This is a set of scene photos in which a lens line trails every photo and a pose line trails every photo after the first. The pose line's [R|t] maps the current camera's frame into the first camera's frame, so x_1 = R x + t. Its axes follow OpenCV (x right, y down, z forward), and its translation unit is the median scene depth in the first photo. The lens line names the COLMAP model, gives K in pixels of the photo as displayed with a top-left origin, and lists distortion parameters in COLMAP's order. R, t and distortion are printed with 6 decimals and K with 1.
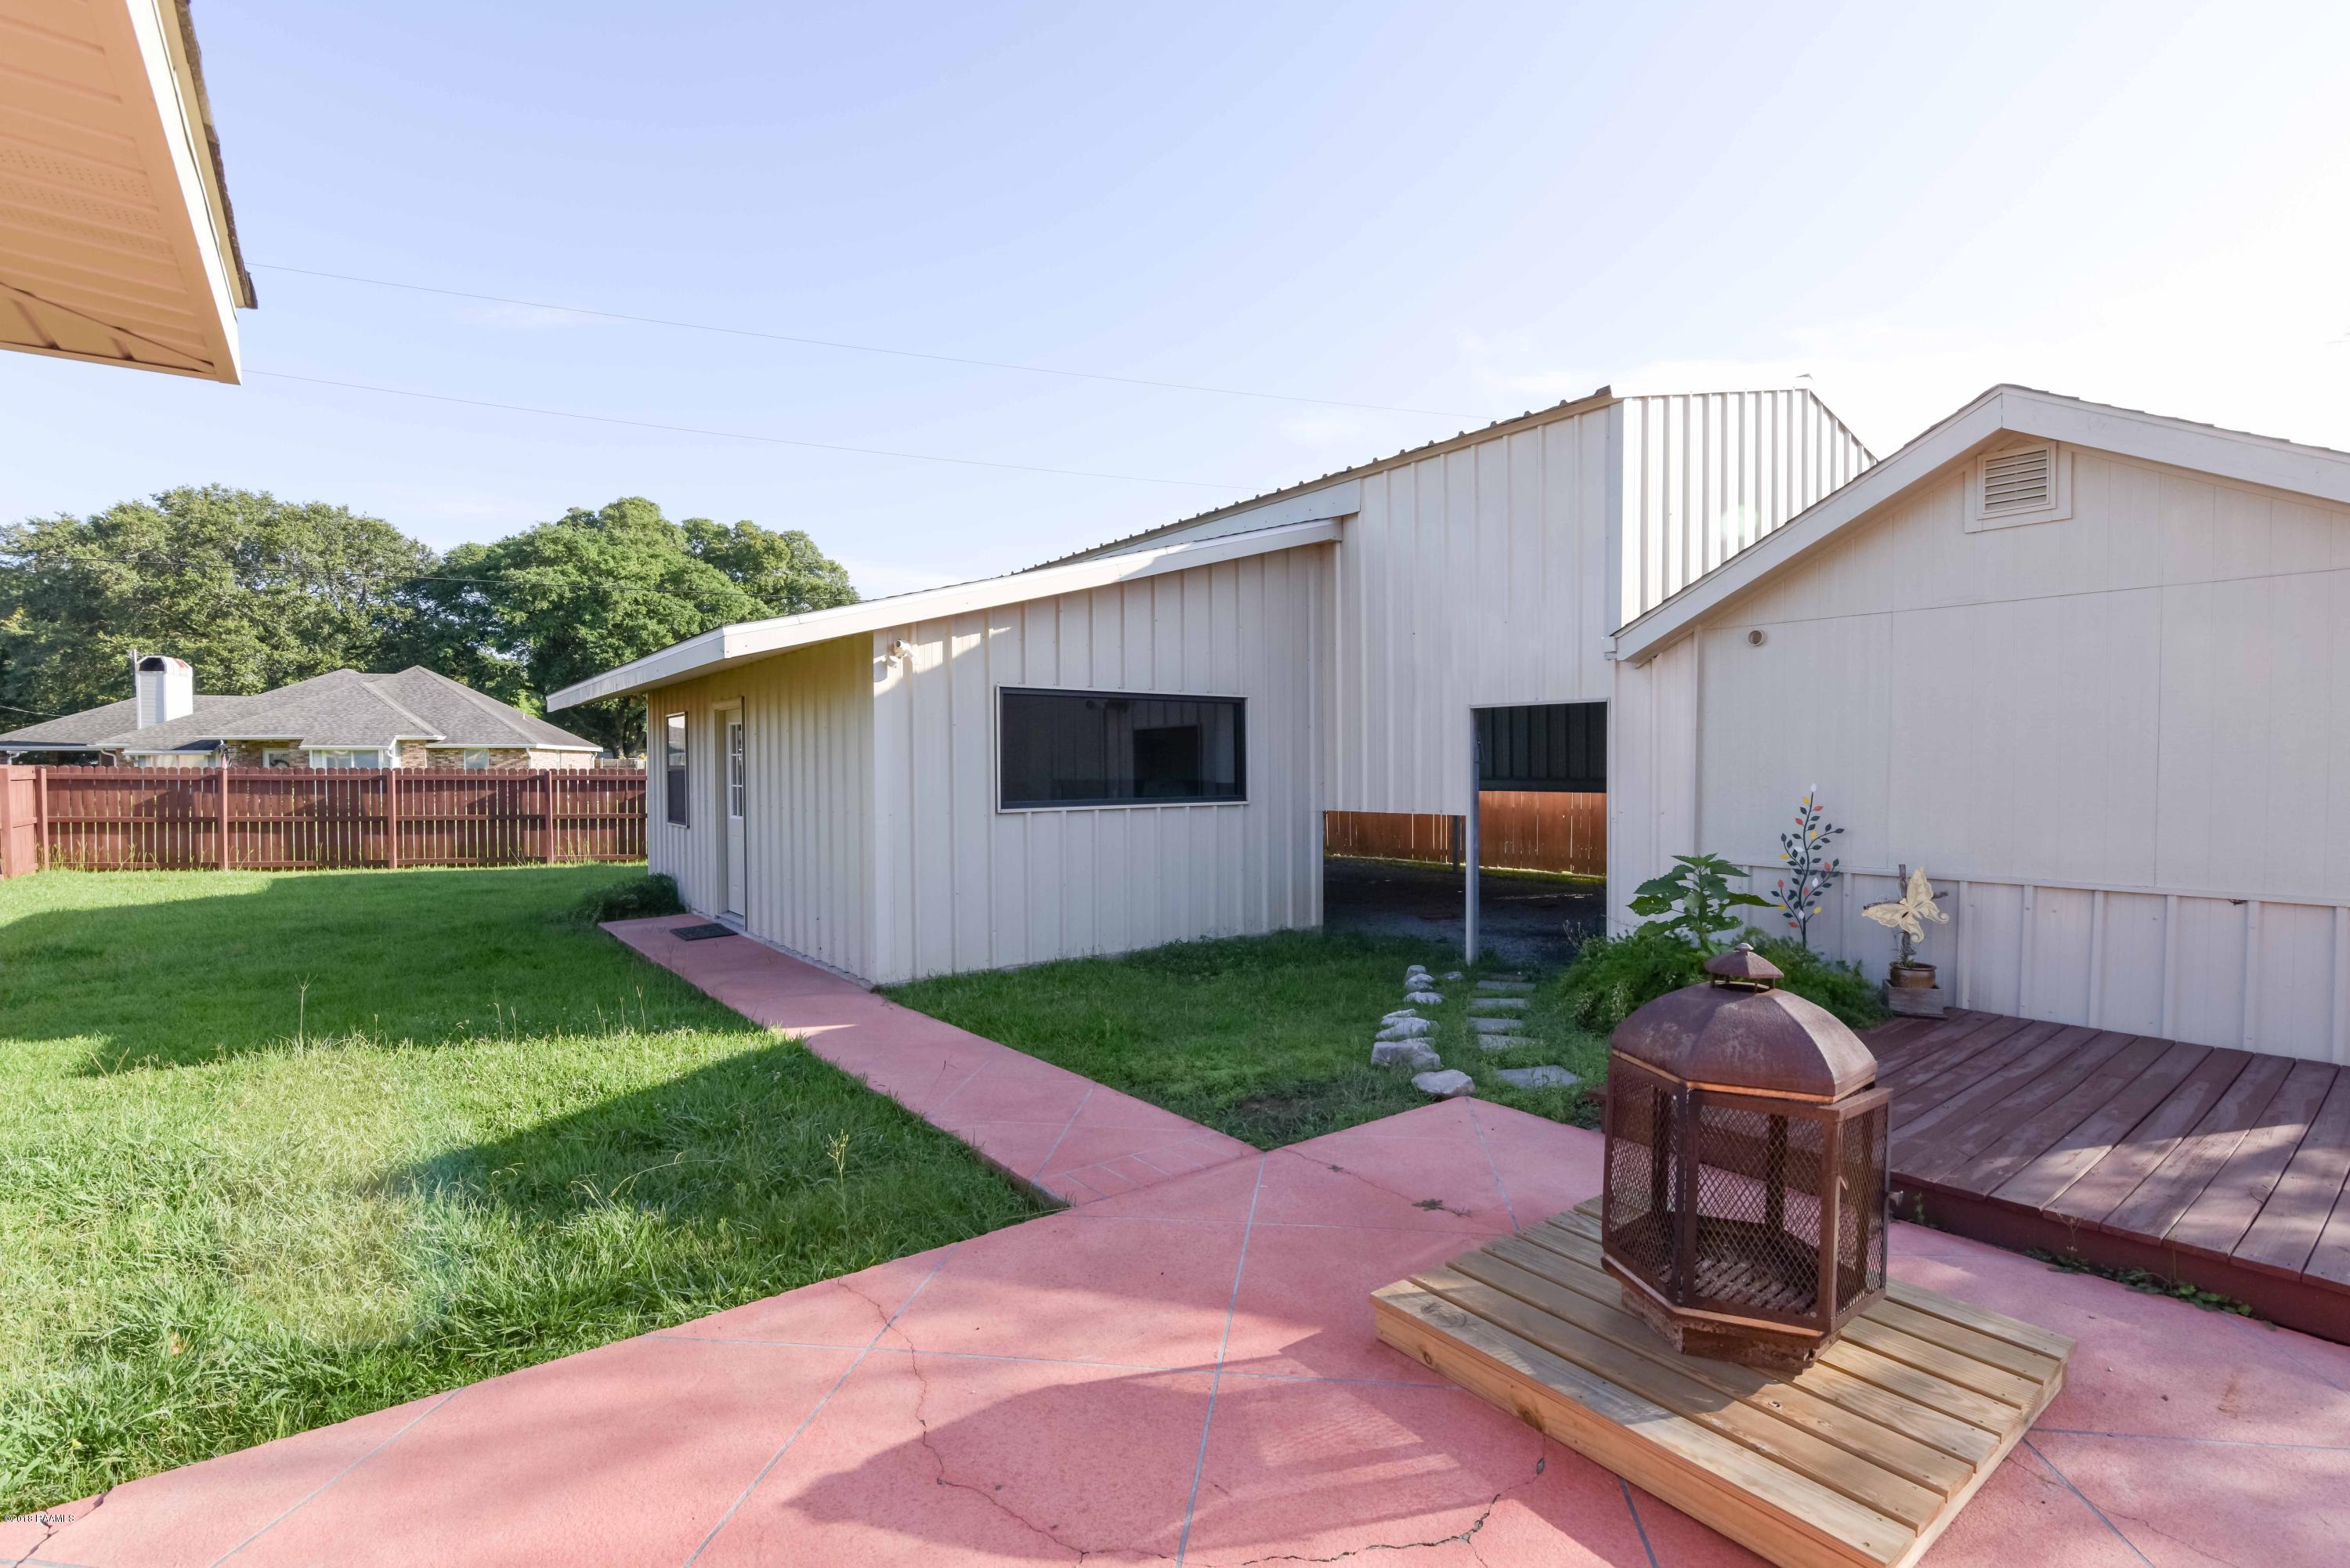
lens RADIAL K [[1094.5, 0, 1185.3], [0, 1094.5, 778.3], [0, 0, 1]] dist [-0.005243, -0.000608]
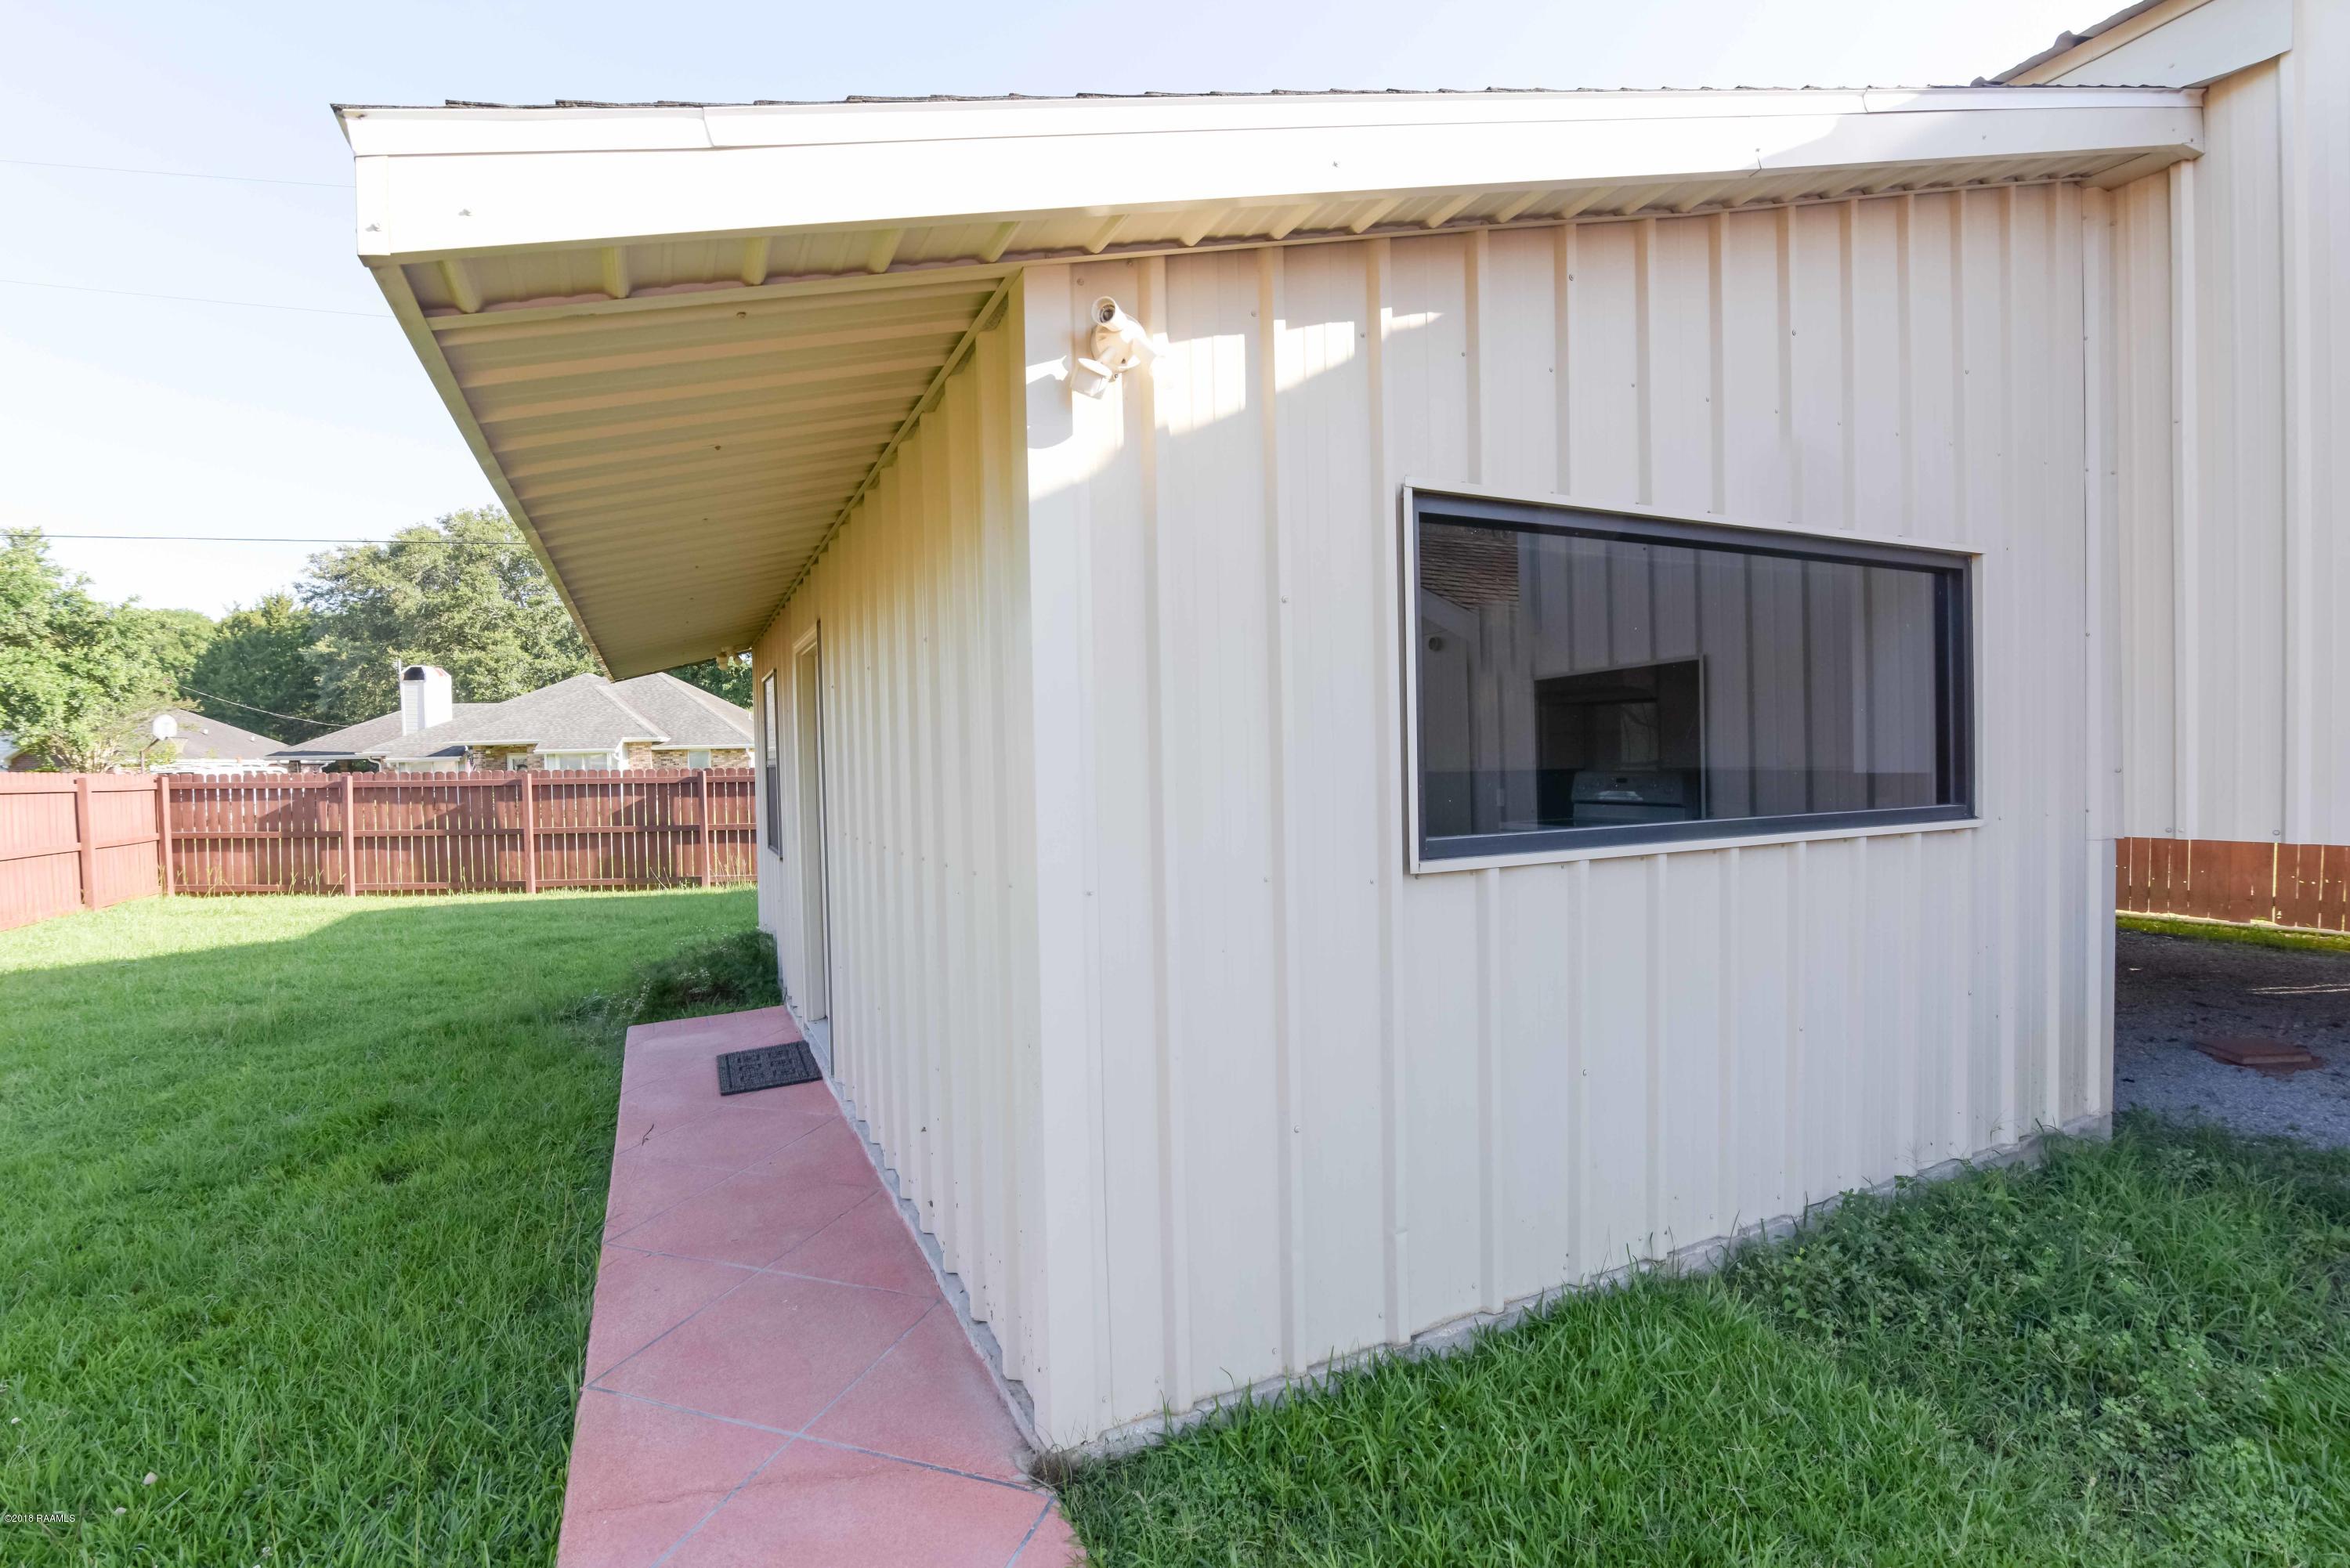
lens RADIAL K [[1094.5, 0, 1181.3], [0, 1094.5, 784.1], [0, 0, 1]] dist [-0.005243, -0.000608]
pose [[0.979552, -0.012983, -0.200773, -0.048813], [0.015363, 0.999829, 0.010298, 0.000027], [0.200604, -0.013172, 0.979584, 0.188123]]
